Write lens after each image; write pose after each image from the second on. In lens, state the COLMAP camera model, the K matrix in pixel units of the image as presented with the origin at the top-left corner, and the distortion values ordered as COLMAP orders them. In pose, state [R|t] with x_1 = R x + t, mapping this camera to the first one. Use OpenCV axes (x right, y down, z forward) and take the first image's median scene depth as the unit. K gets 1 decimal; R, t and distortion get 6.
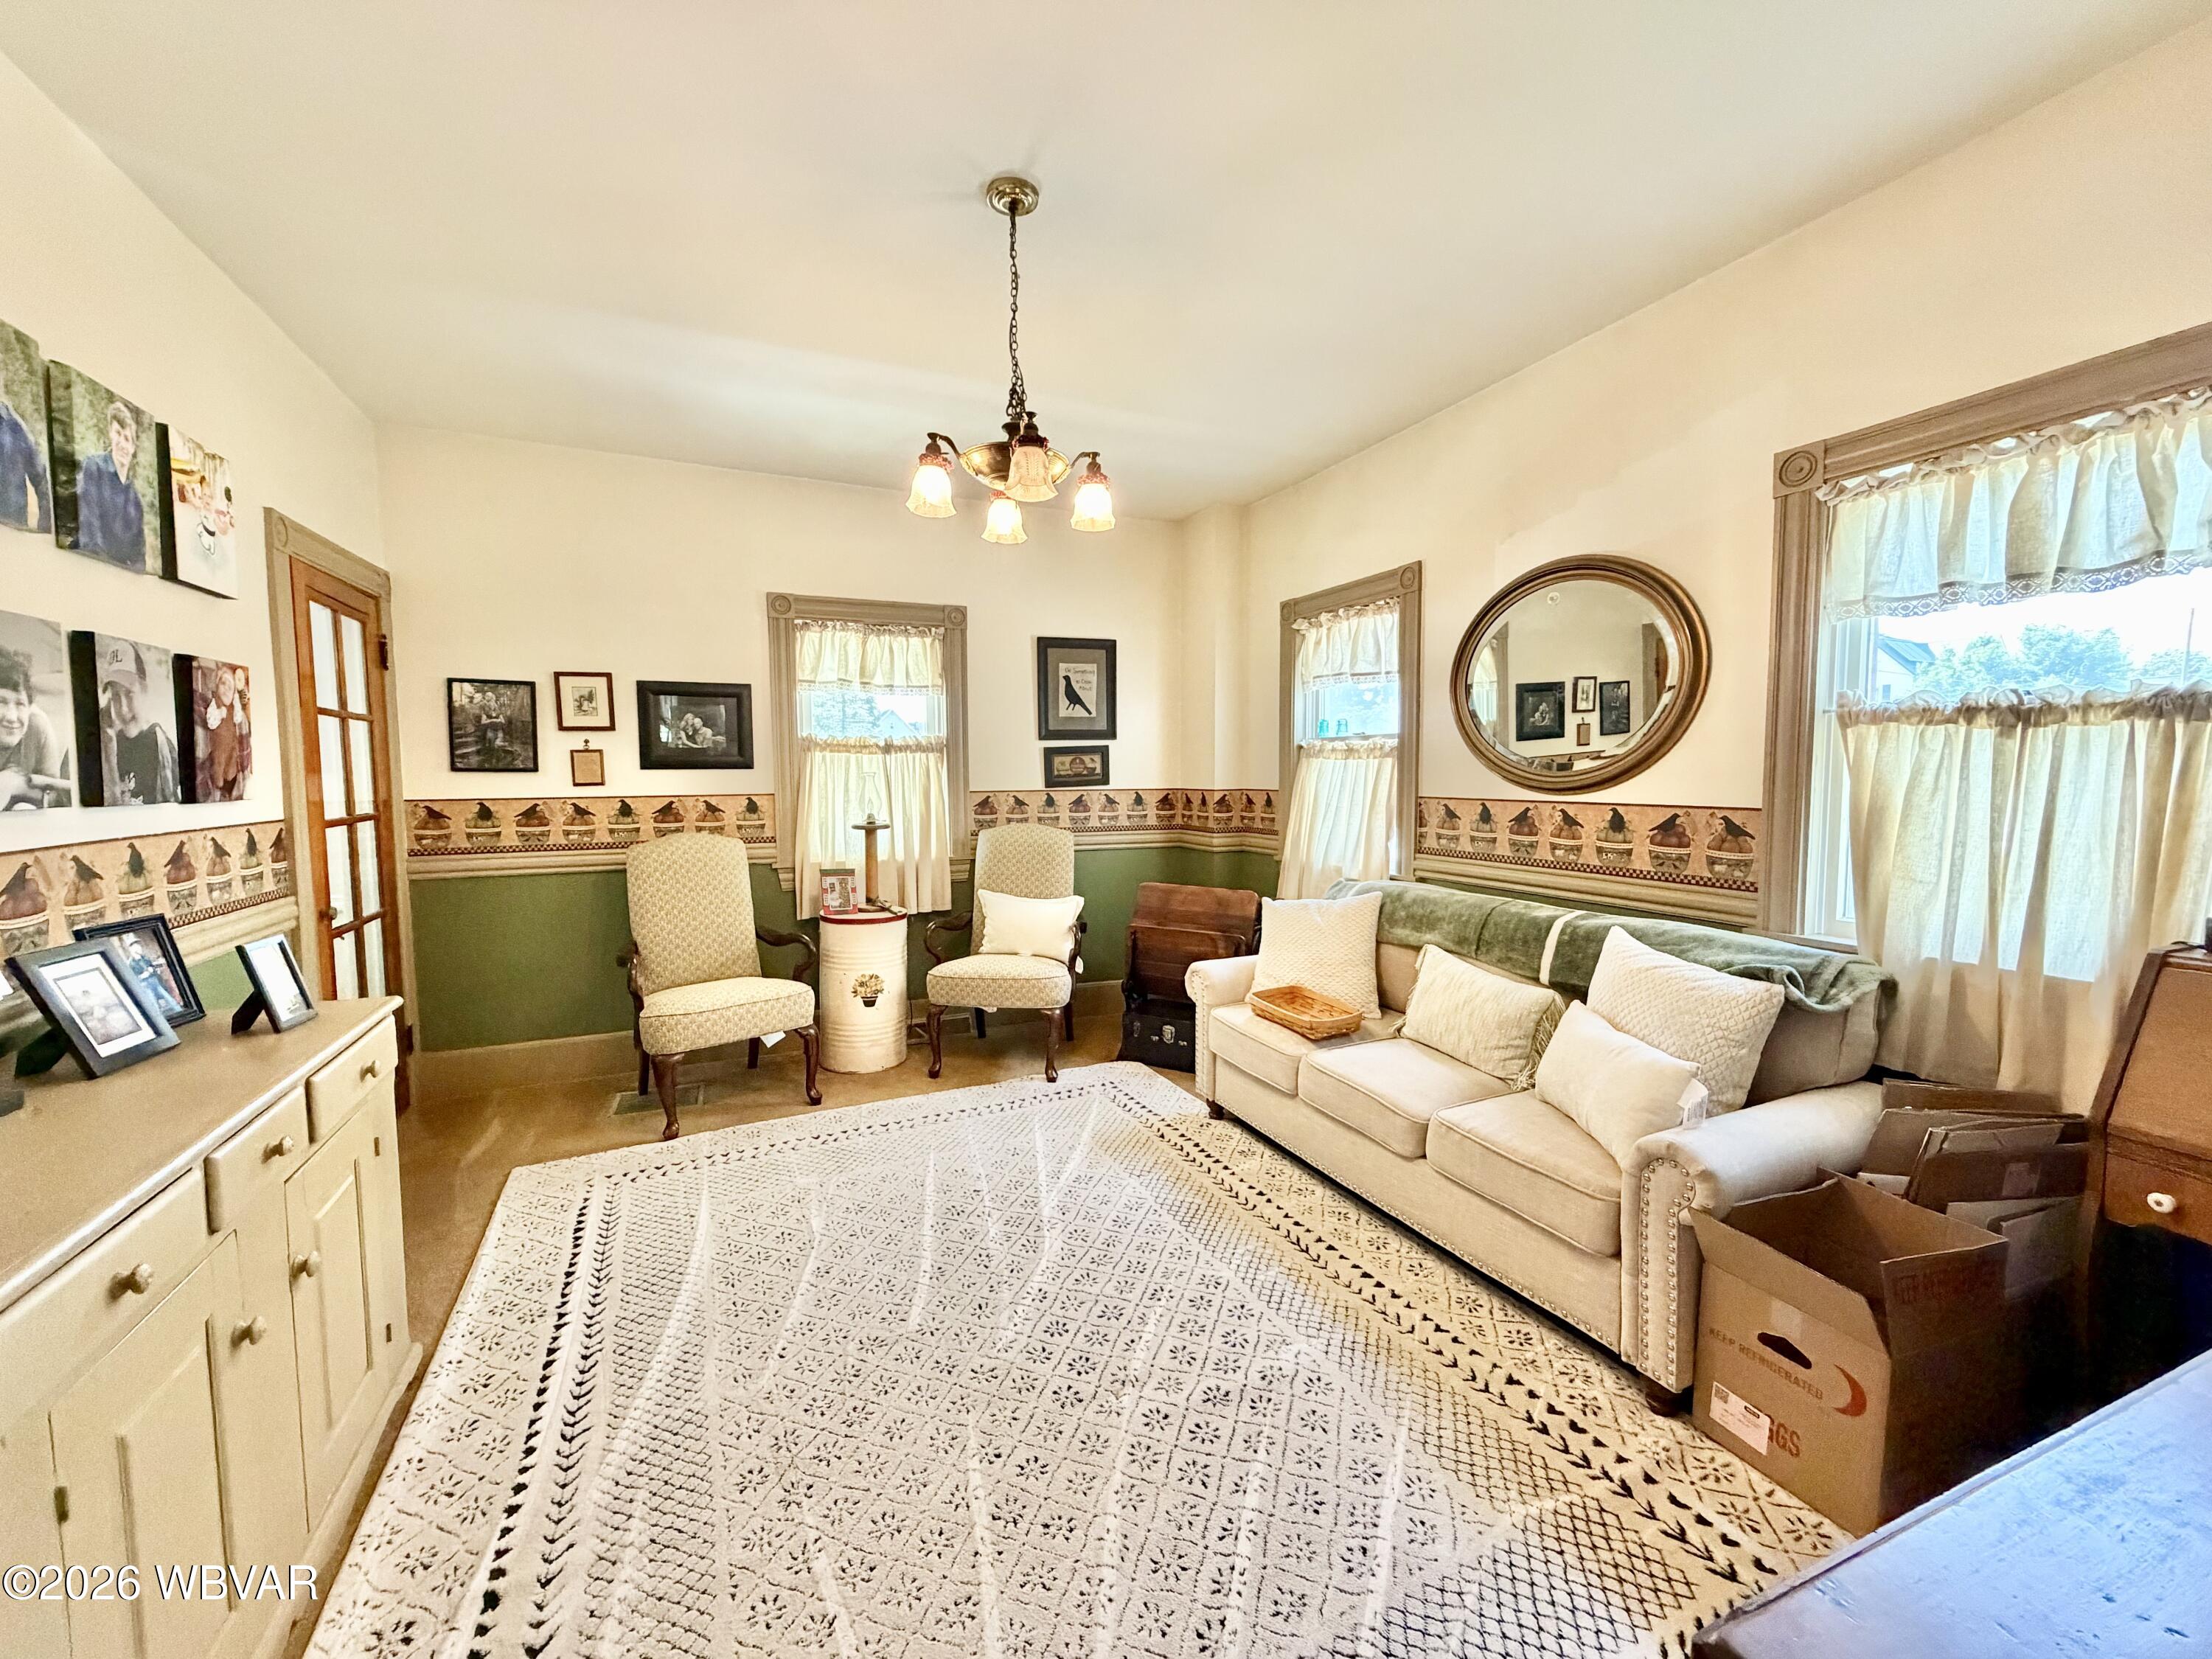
lens RADIAL K [[885.9, 0, 1106.0], [0, 885.9, 829.5], [0, 0, 1]] dist [-0.002749, -0.000437]
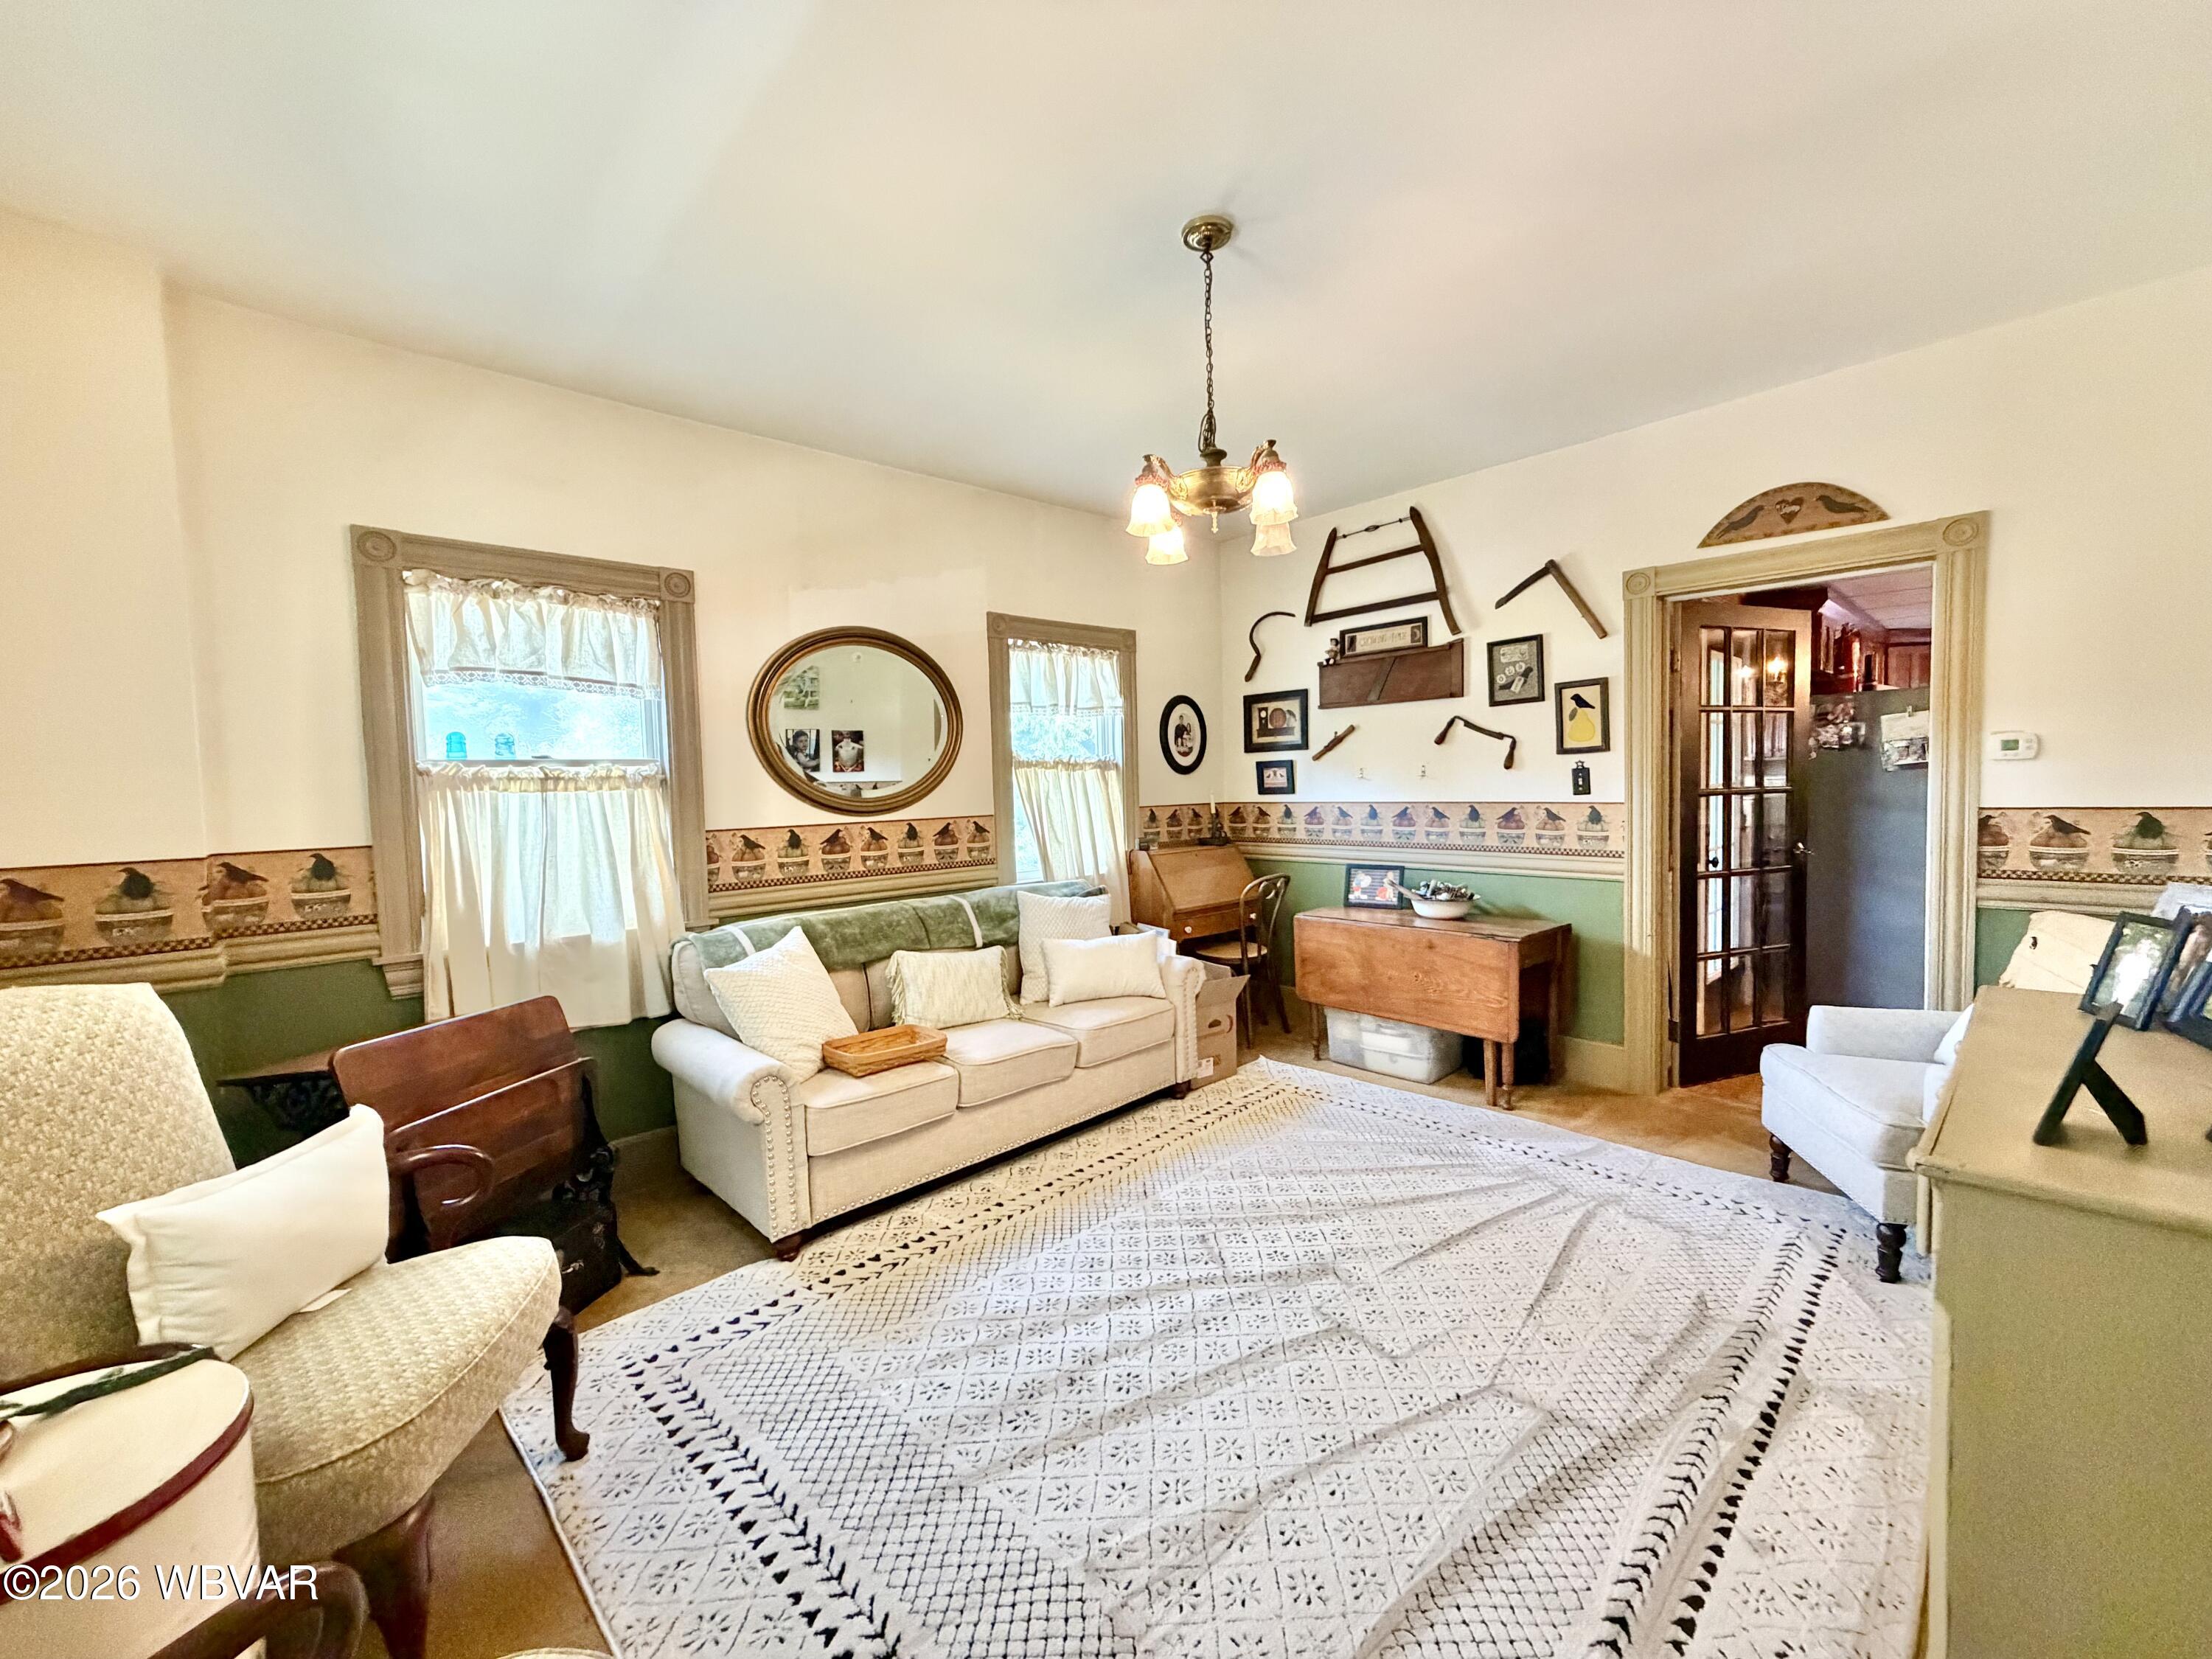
lens RADIAL K [[885.9, 0, 1106.0], [0, 885.9, 829.5], [0, 0, 1]] dist [-0.002749, -0.000437]
pose [[-0.336728, -0.030412, 0.941111, -0.849394], [0.096169, 0.993141, 0.066503, -0.079093], [-0.936678, 0.112899, -0.331494, 1.229729]]
